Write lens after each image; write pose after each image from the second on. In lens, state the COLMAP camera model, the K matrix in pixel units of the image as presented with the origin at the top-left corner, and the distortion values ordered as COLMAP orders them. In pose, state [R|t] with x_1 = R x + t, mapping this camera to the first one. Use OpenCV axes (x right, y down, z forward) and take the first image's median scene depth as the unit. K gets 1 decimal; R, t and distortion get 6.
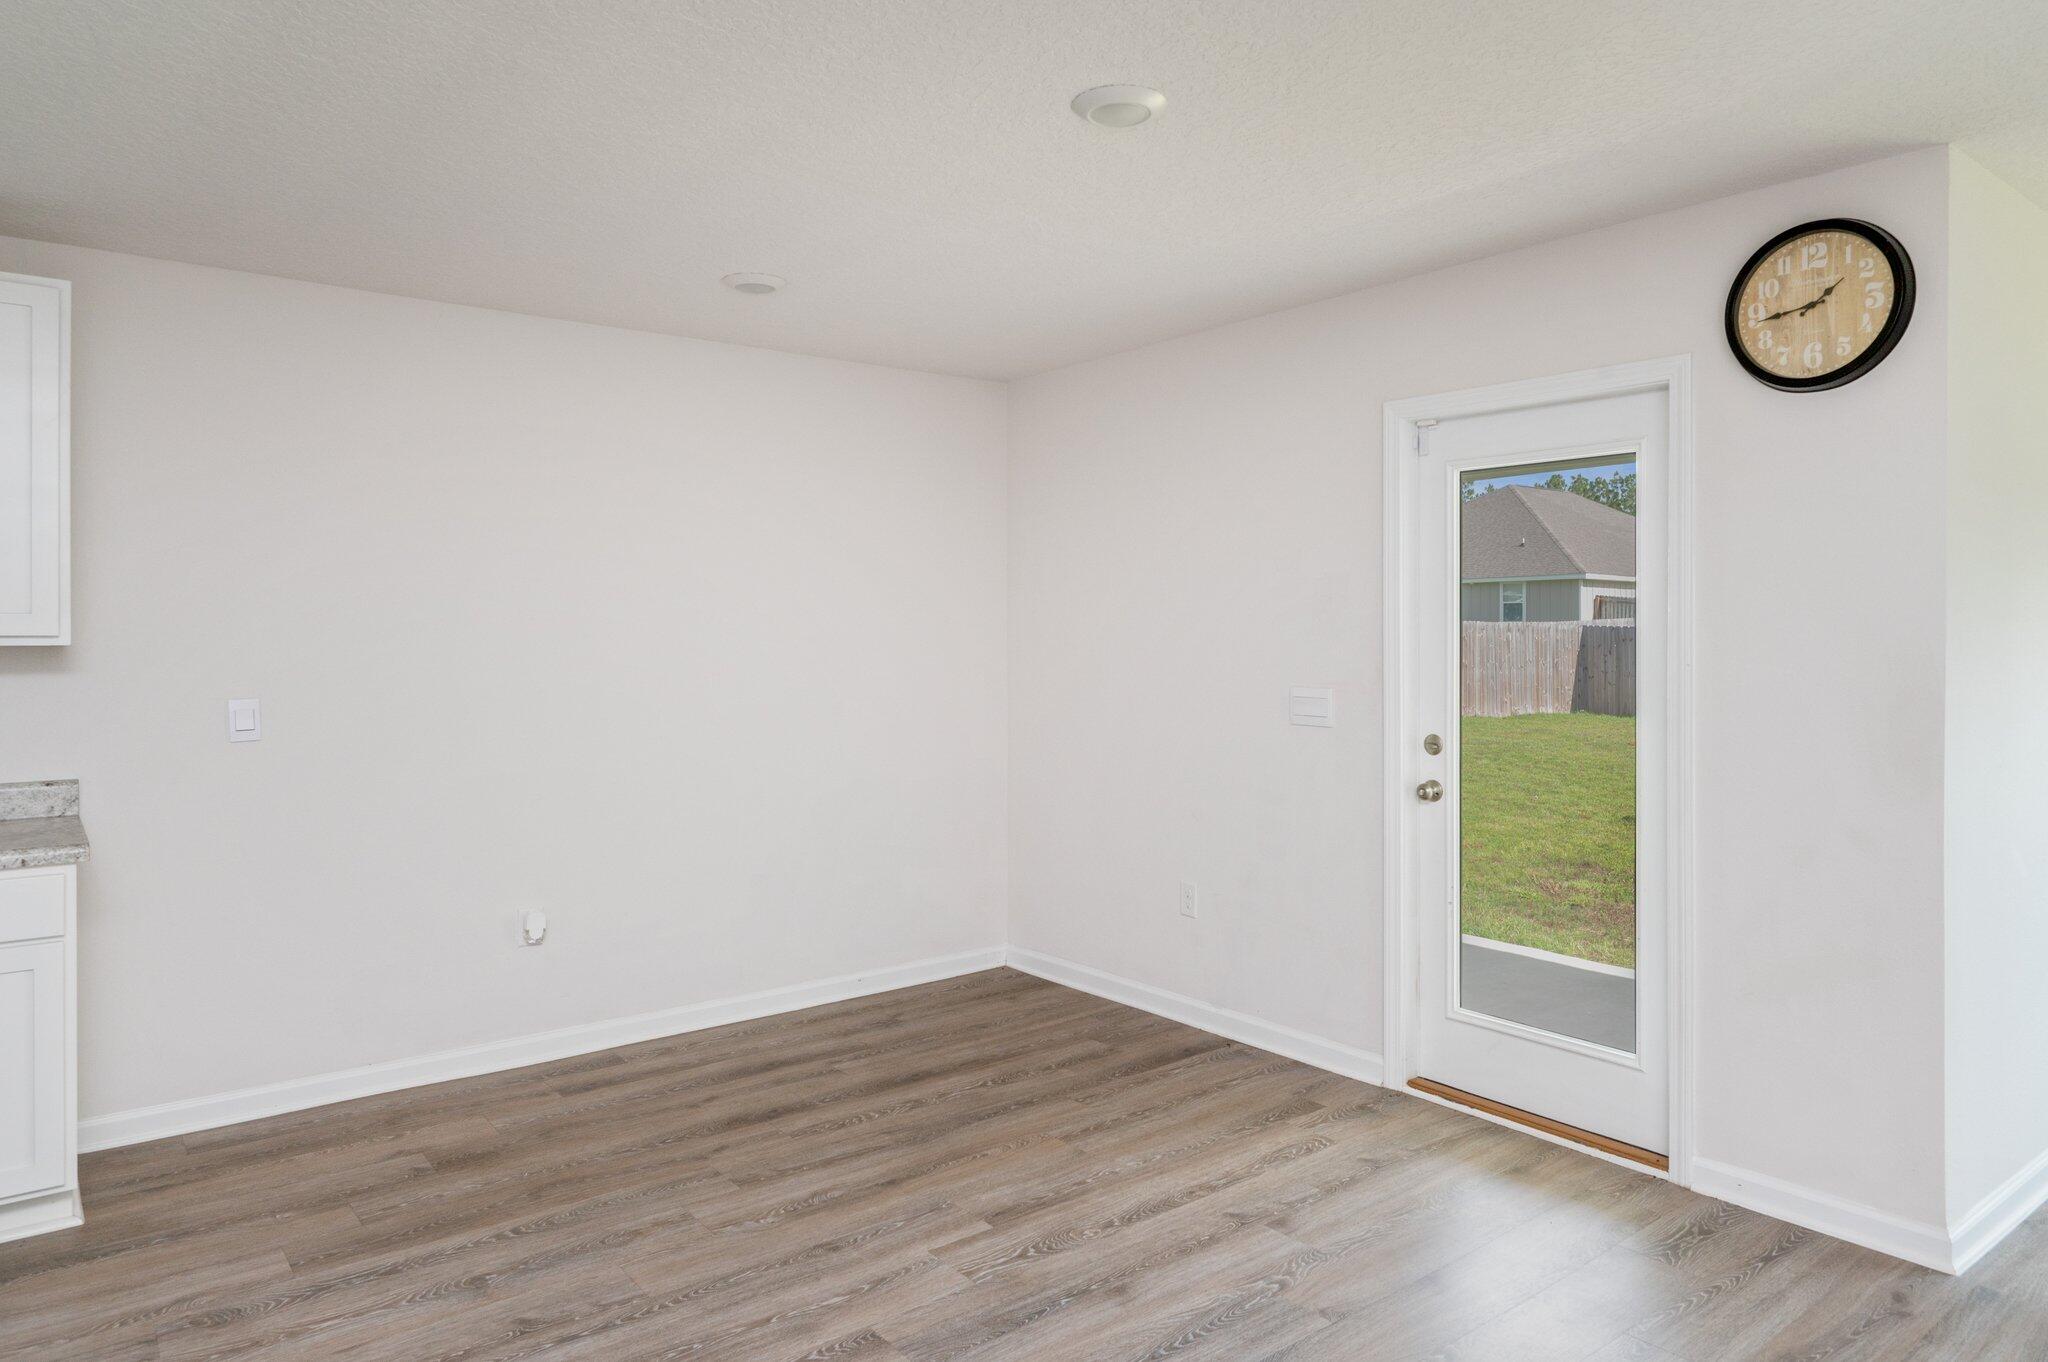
lens RADIAL K [[1291.1, 0, 1012.5], [0, 1291.1, 640.7], [0, 0, 1]] dist [-0.007322, 0.001796]
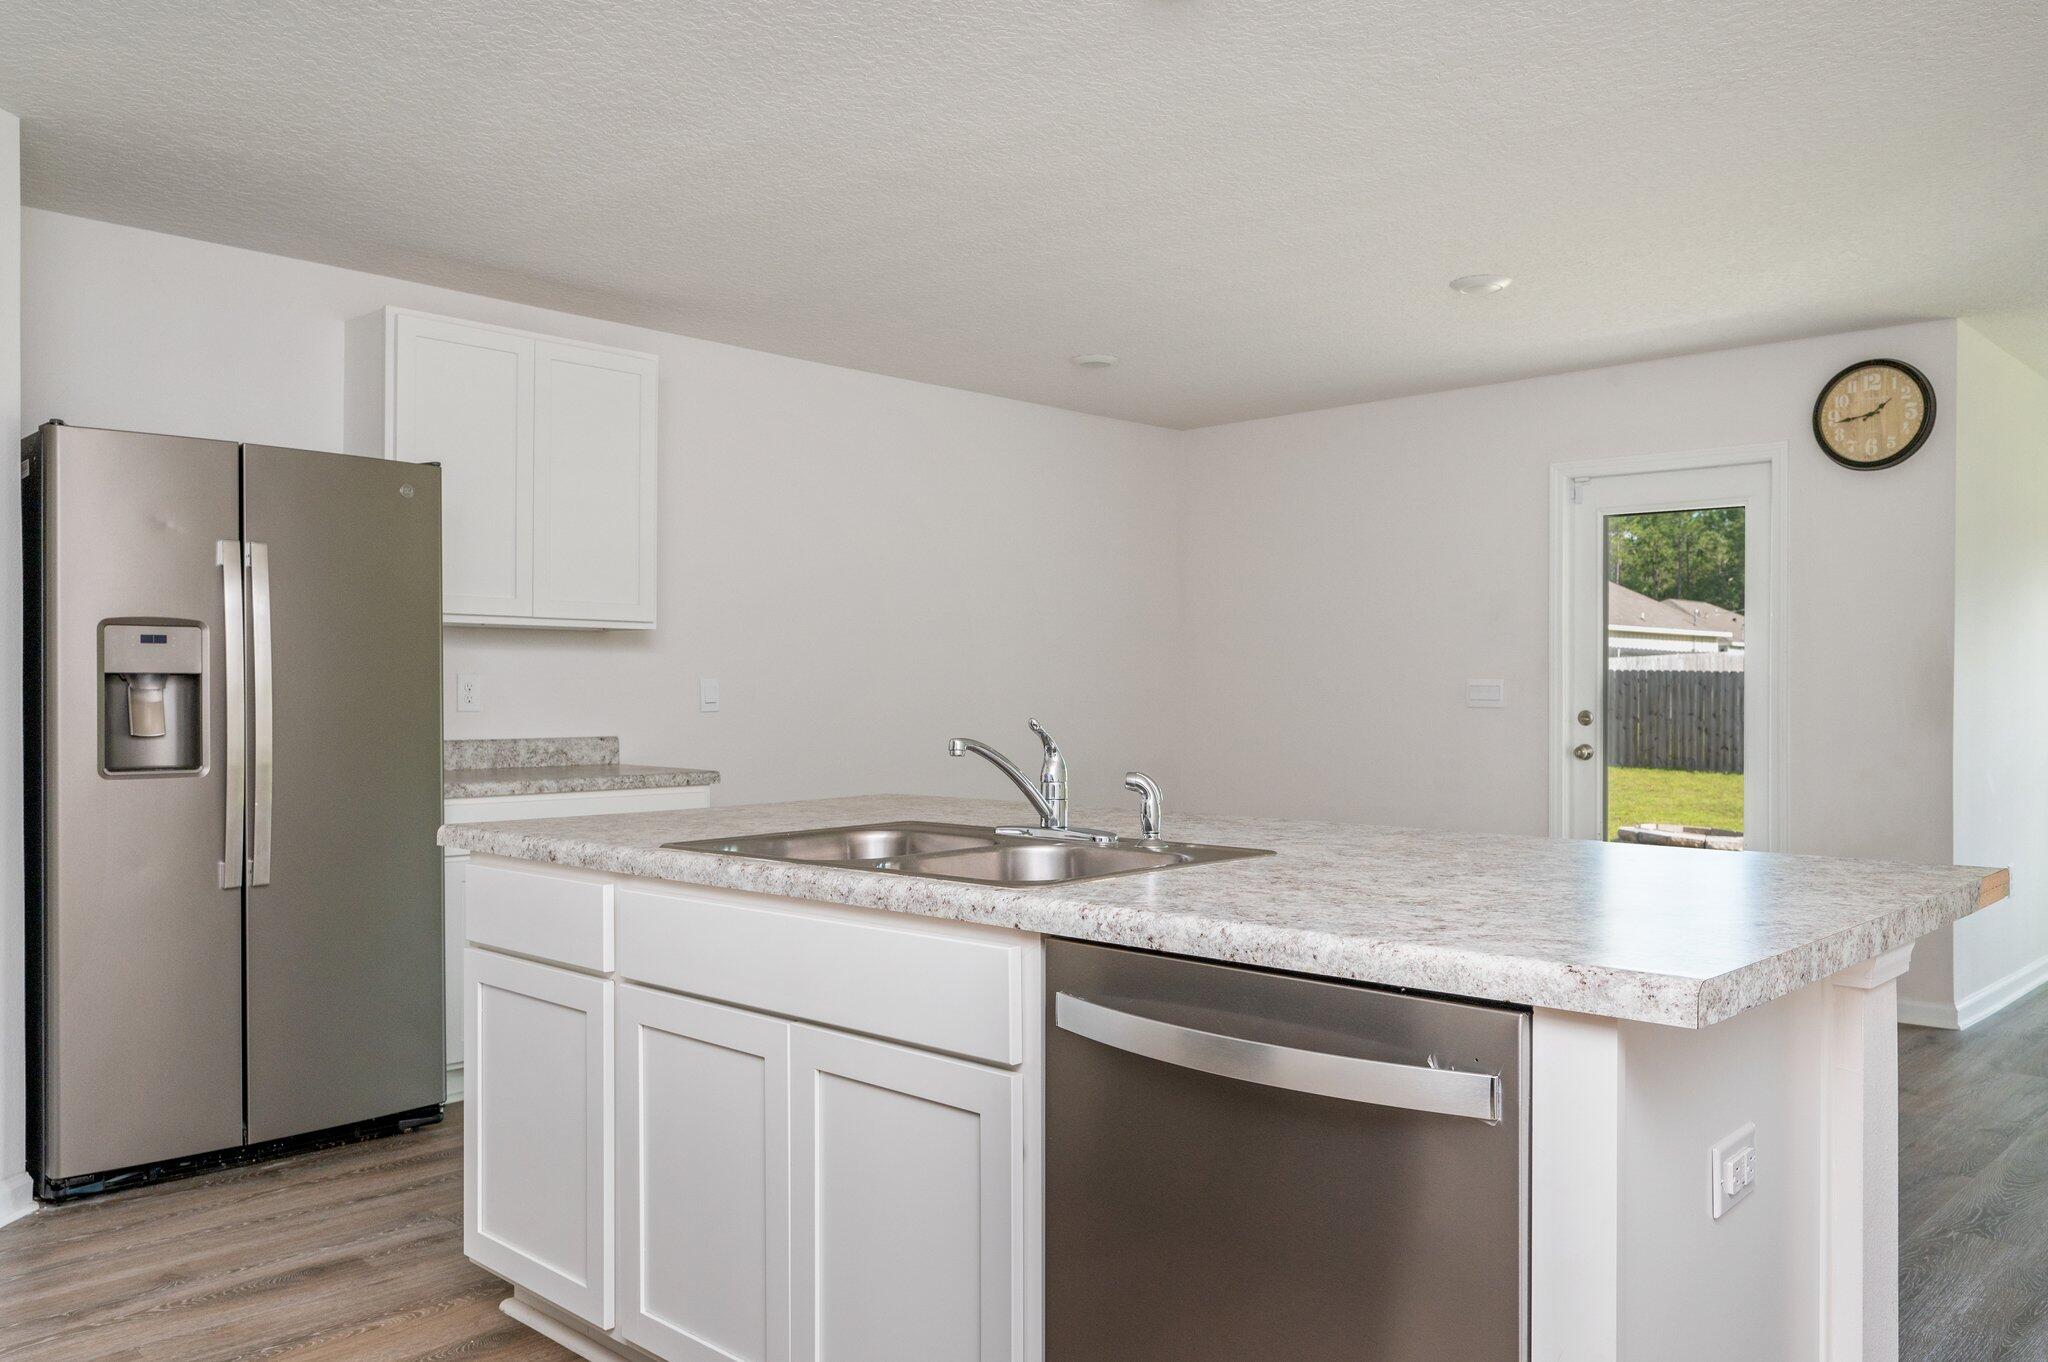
lens RADIAL K [[1539.8, 0, 1019.0], [0, 1539.8, 688.5], [0, 0, 1]] dist [0.009341, -0.009317]
pose [[0.991251, 0.003740, 0.131938, -0.608608], [-0.003752, 0.999993, -0.000155, 0.067206], [-0.131938, -0.000341, 0.991258, -0.667269]]
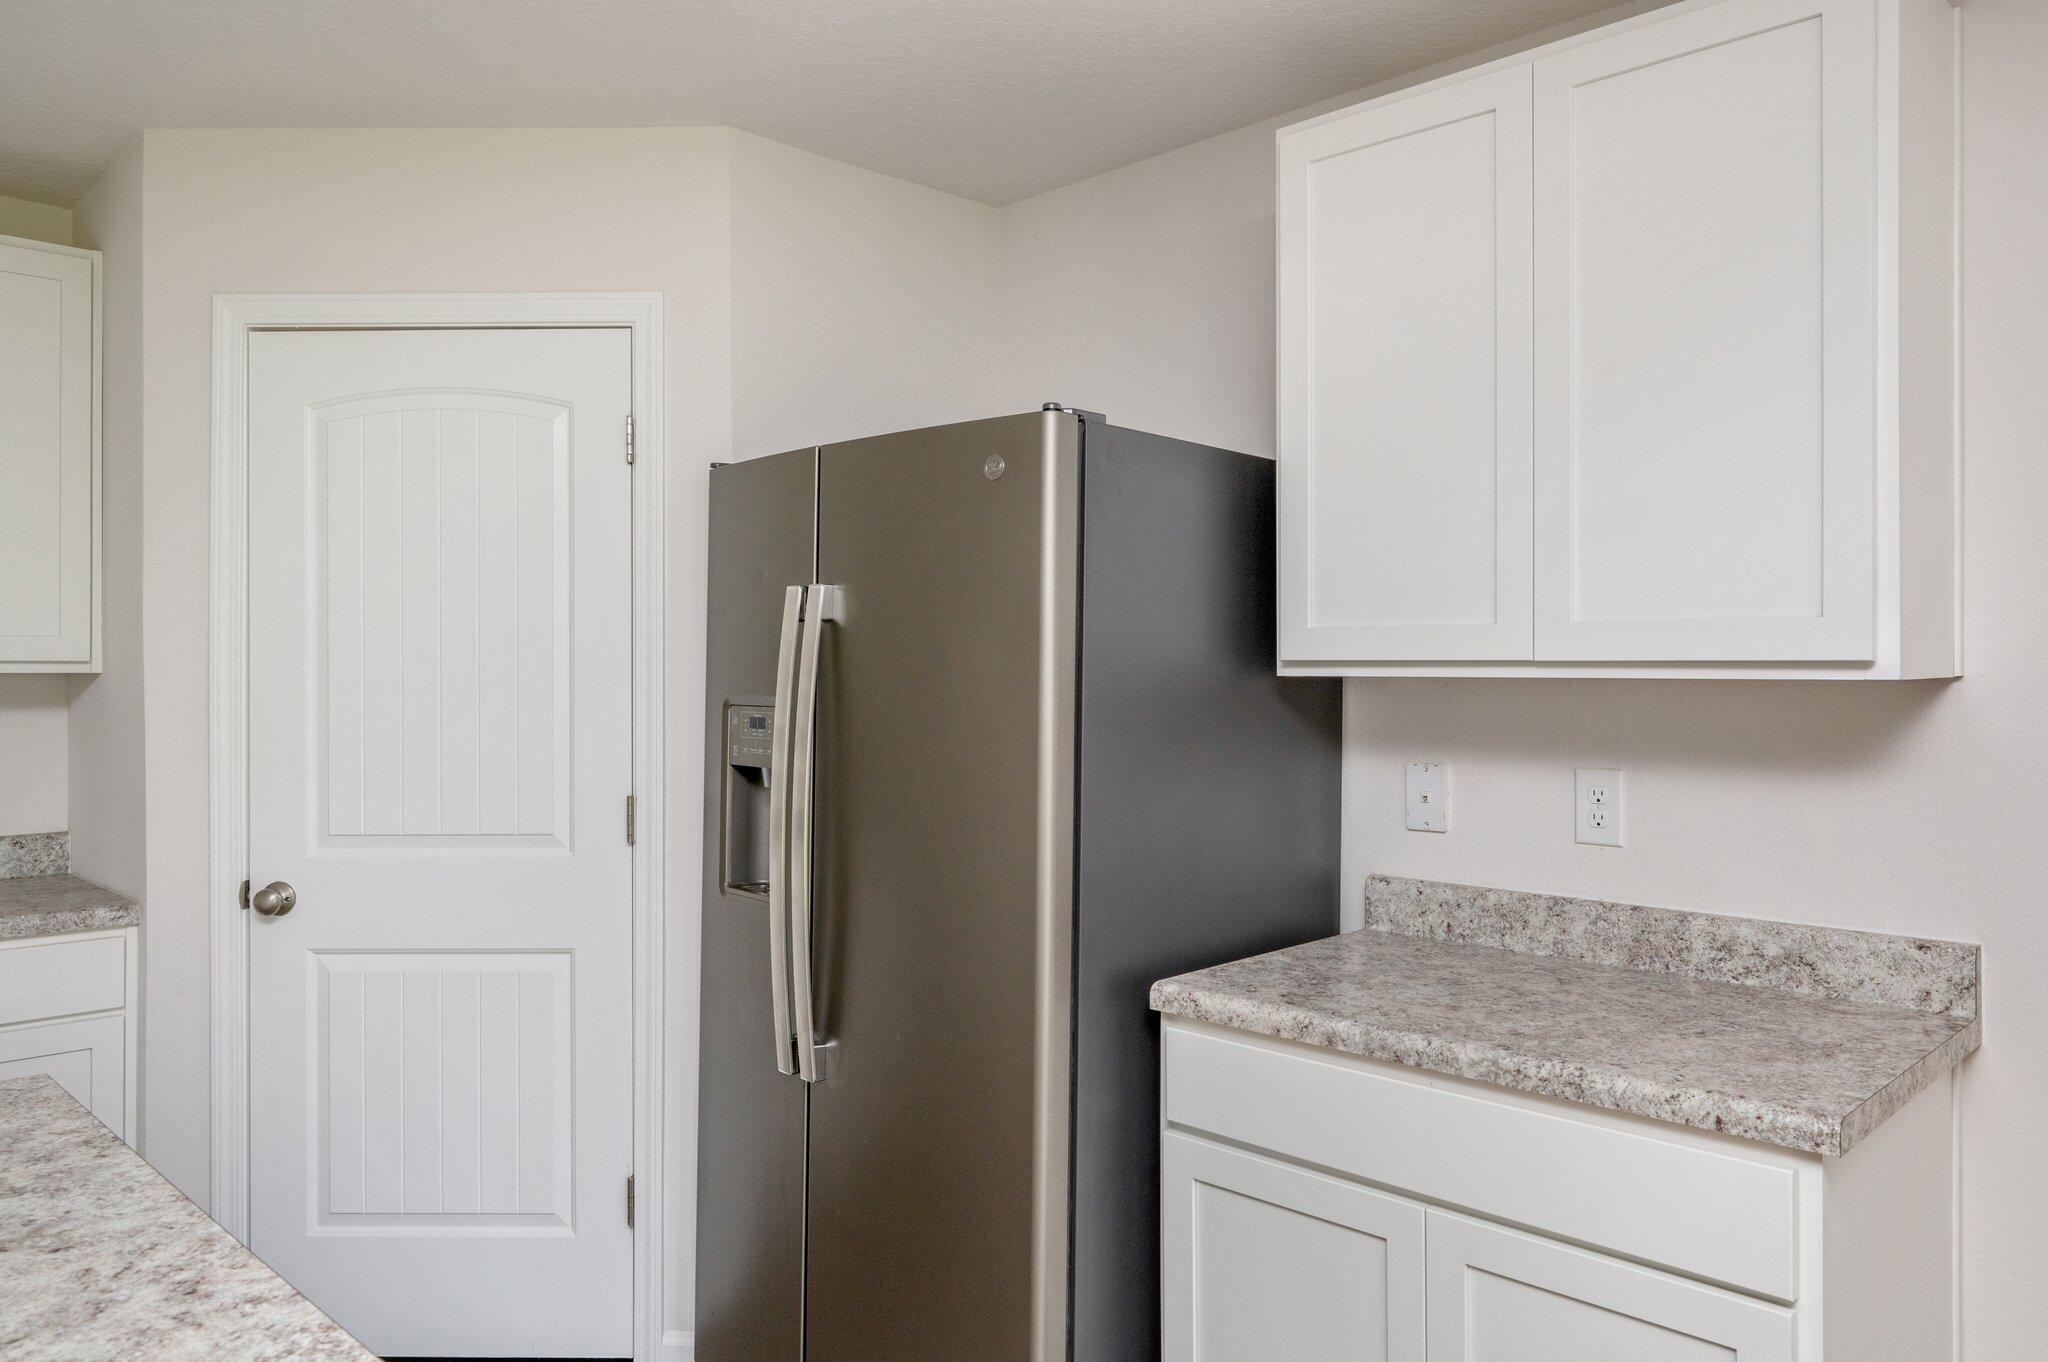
lens RADIAL K [[1424.6, 0, 1028.7], [0, 1424.6, 643.1], [0, 0, 1]] dist [-0.000960, 0.001109]
pose [[0.125213, -0.014160, -0.992029, -0.252227], [0.000260, 0.999899, -0.014239, -0.003103], [0.992130, 0.001525, 0.125204, 0.645436]]
